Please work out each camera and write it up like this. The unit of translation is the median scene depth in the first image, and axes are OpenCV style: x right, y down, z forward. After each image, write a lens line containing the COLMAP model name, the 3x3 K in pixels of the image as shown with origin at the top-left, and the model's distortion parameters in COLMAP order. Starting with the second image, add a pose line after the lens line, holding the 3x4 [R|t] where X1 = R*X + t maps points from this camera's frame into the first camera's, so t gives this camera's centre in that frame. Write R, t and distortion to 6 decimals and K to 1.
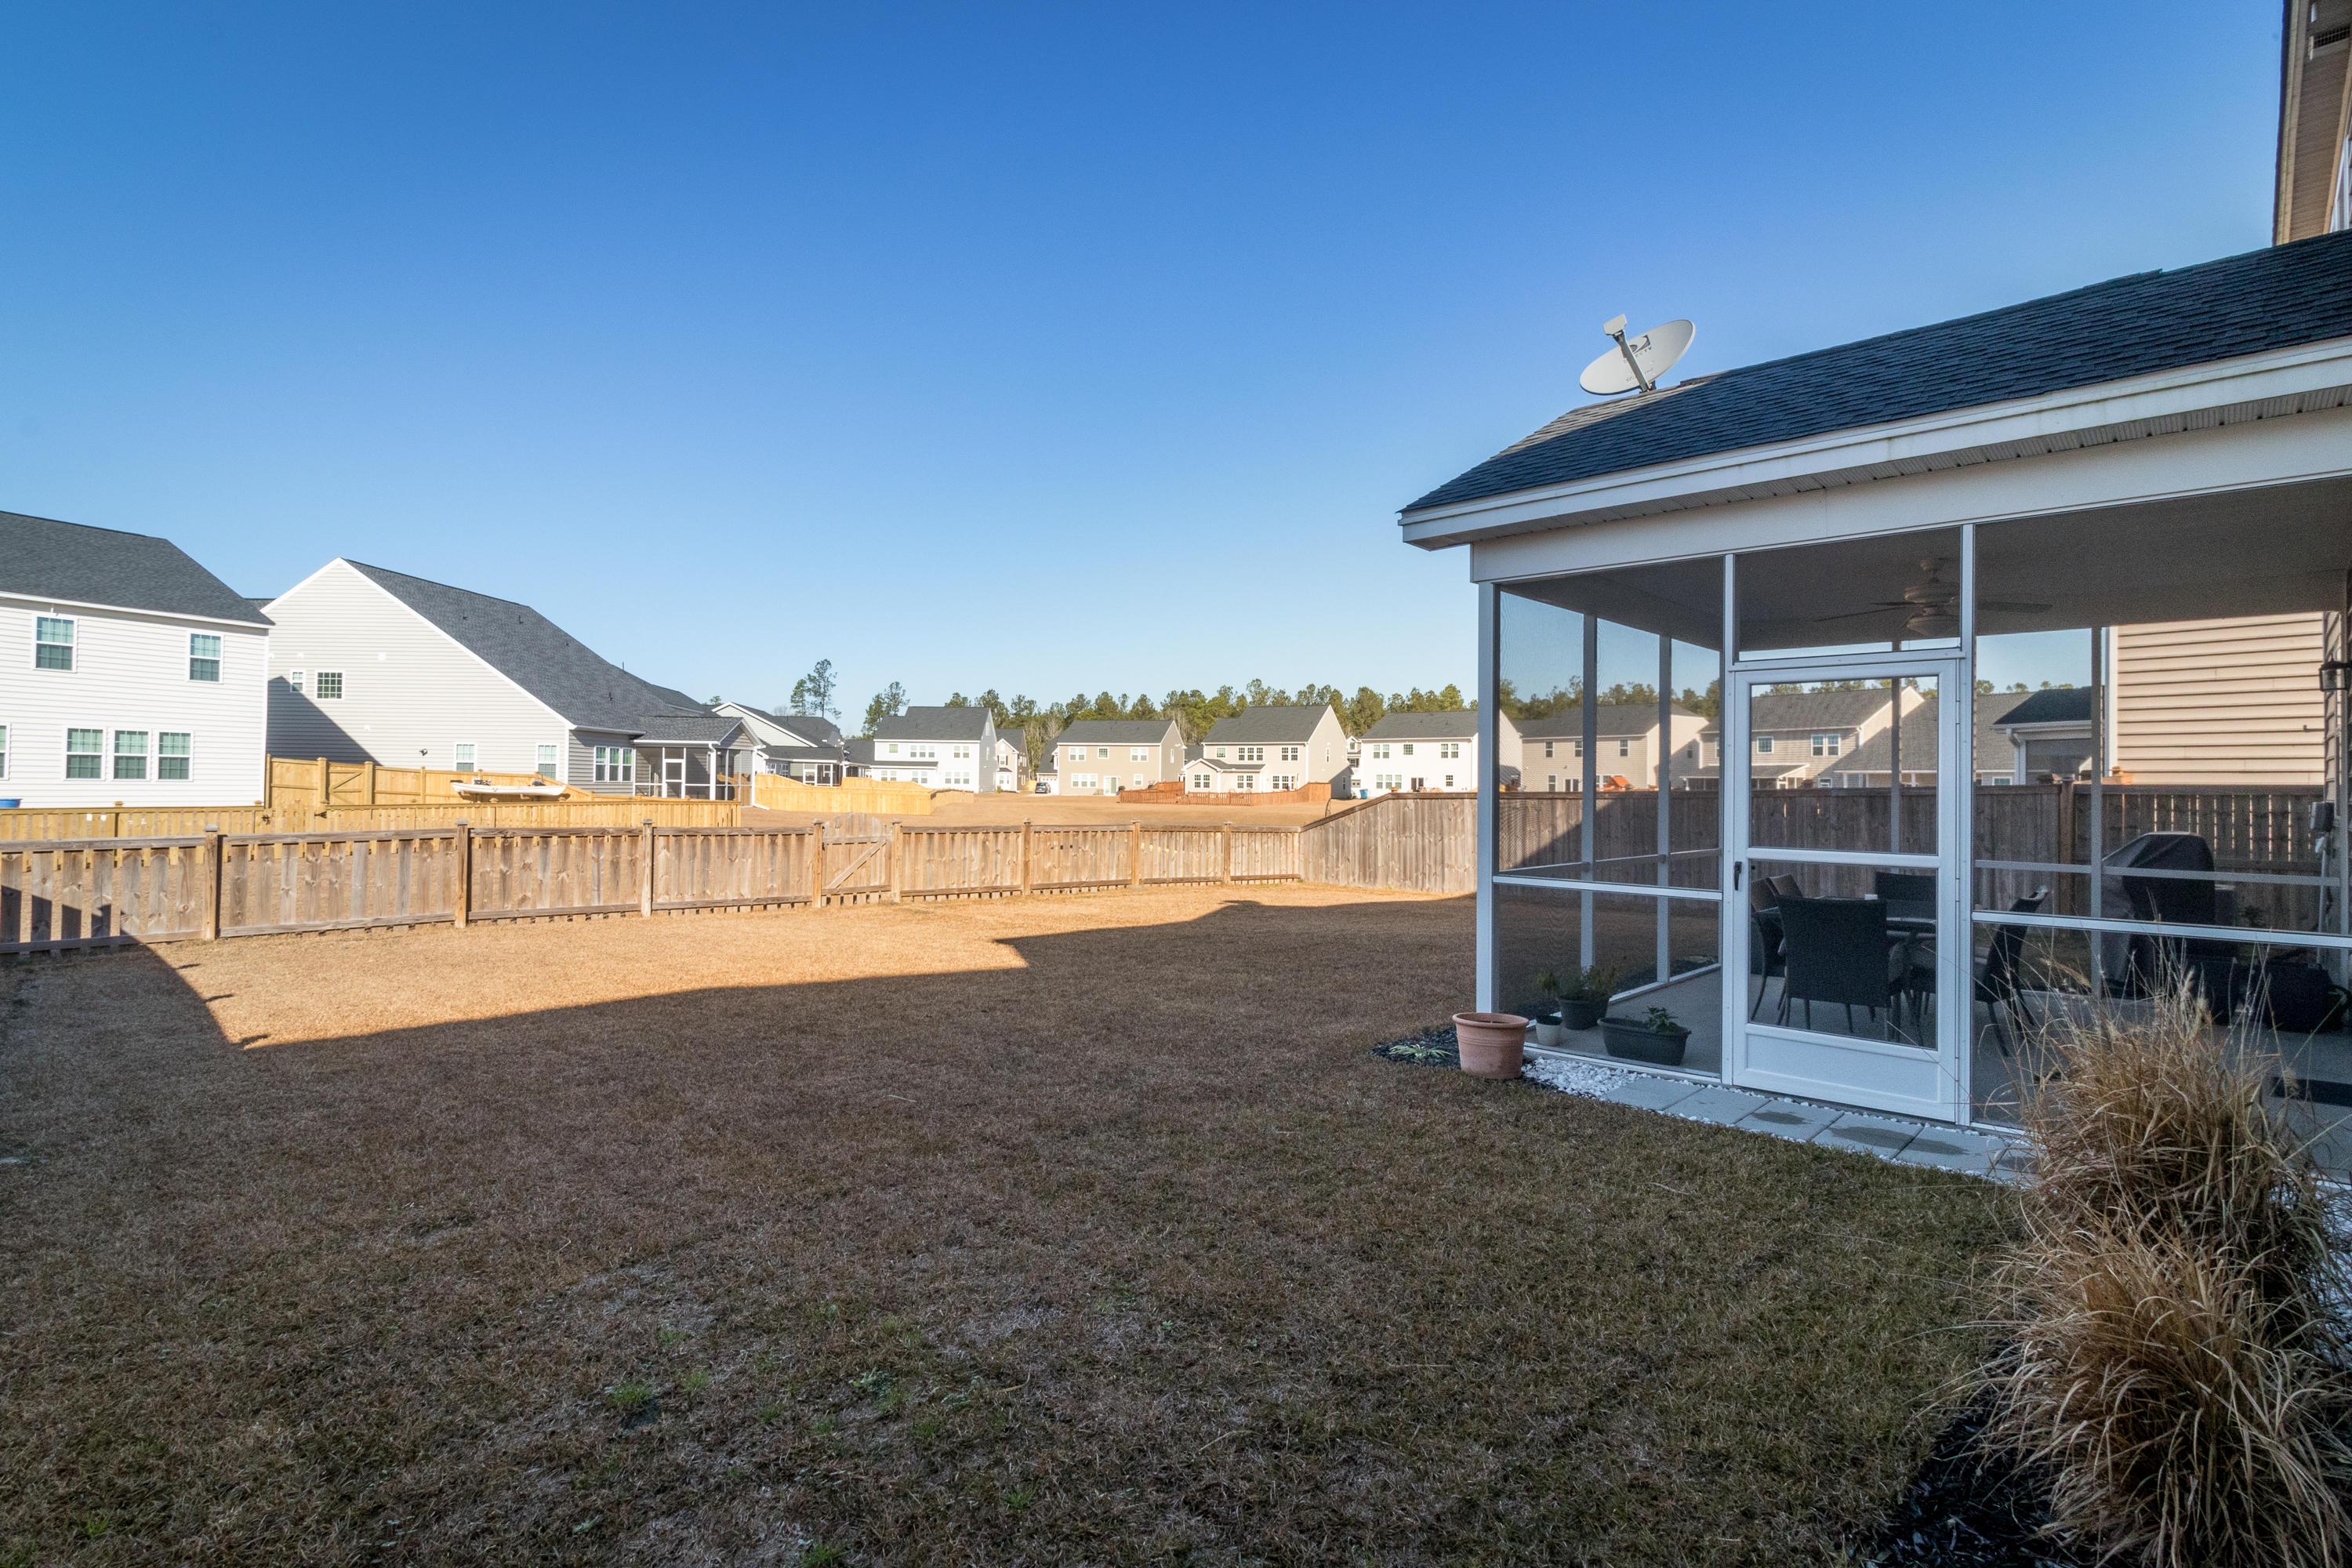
lens RADIAL K [[1130.9, 0, 1176.0], [0, 1130.9, 784.0], [0, 0, 1]] dist [-0.000055, -0.000057]
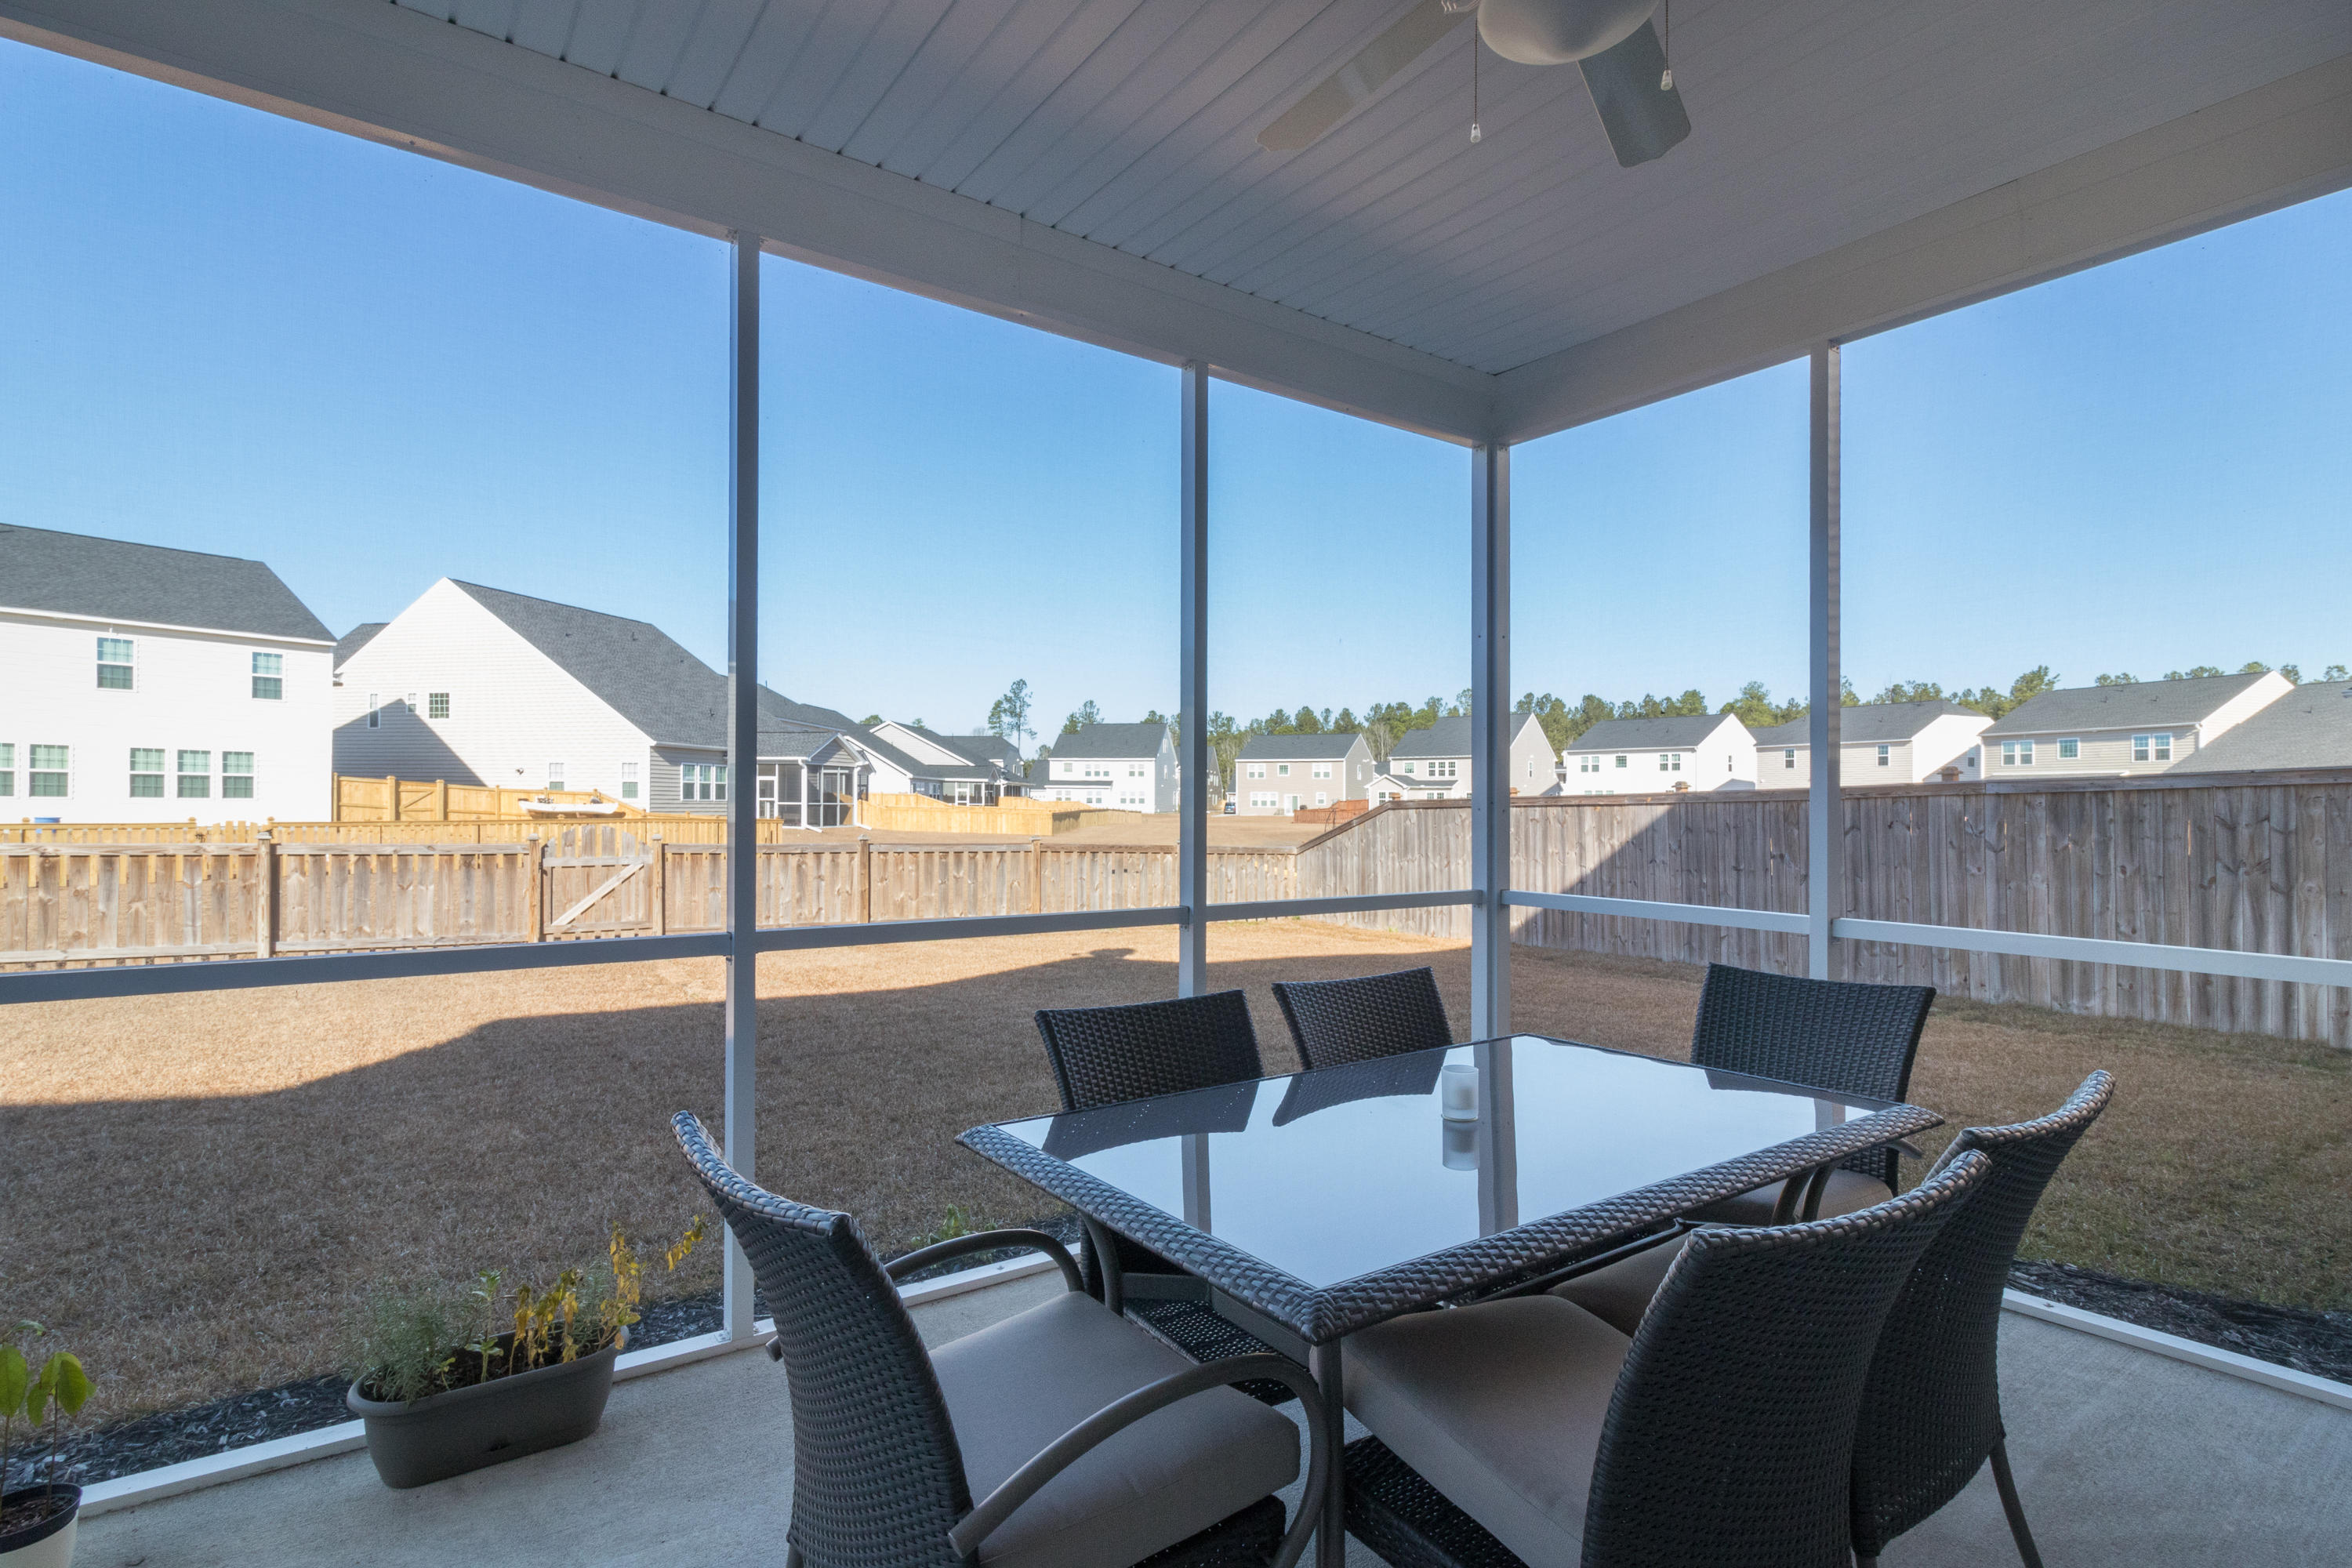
lens RADIAL K [[1165.9, 0, 1182.7], [0, 1165.9, 811.1], [0, 0, 1]] dist [-0.000943, -0.000505]
pose [[0.982105, -0.003891, -0.188295, 0.084871], [0.004845, 0.999978, 0.004606, 0.004380], [0.188273, -0.005436, 0.982102, 0.098668]]
